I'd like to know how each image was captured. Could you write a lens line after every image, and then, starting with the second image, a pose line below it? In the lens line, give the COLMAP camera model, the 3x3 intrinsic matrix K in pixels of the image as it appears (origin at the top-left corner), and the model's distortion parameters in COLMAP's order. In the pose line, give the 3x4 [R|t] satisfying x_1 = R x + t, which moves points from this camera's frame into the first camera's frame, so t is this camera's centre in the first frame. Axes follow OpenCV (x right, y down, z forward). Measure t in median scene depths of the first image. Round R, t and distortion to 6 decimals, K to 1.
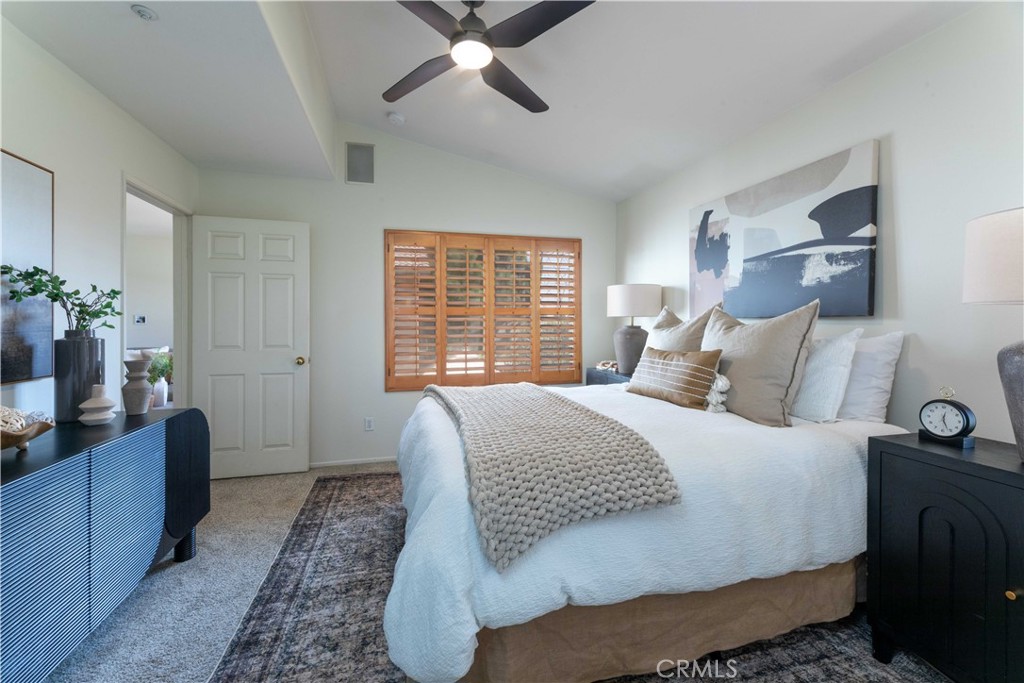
lens RADIAL K [[414.0, 0, 504.0], [0, 414.0, 327.3], [0, 0, 1]] dist [0.000362, -0.000146]
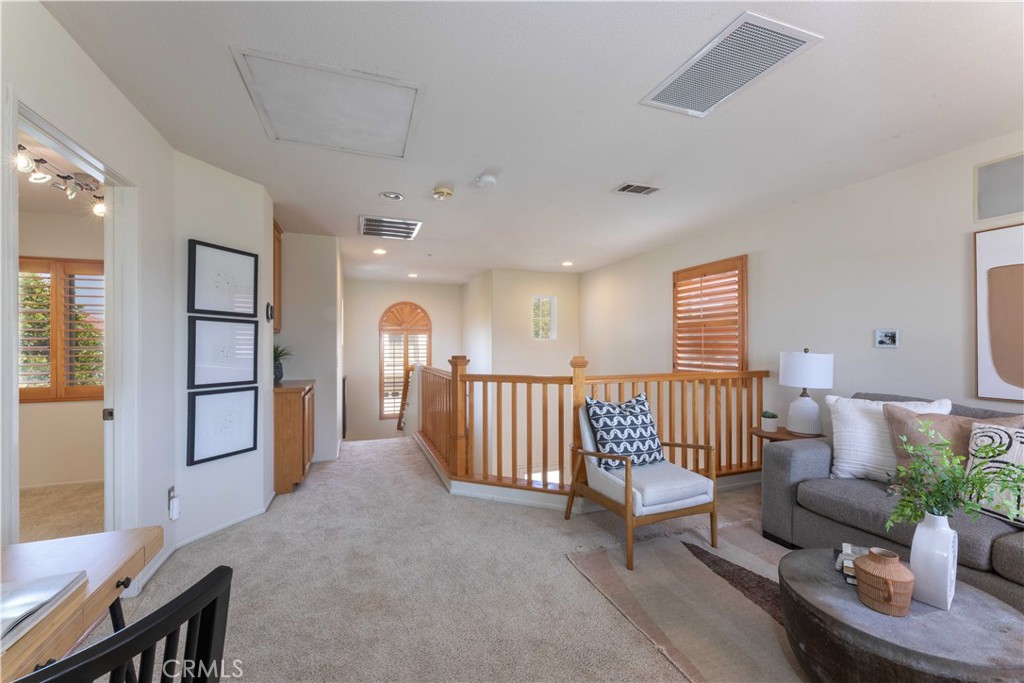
lens RADIAL K [[414.0, 0, 510.8], [0, 414.0, 345.8], [0, 0, 1]] dist [0.000362, -0.000146]
pose [[0.097315, 0.000391, -0.995254, -0.433160], [-0.010157, 0.999948, -0.000600, -0.004567], [0.995202, 0.010168, 0.097314, 0.511048]]
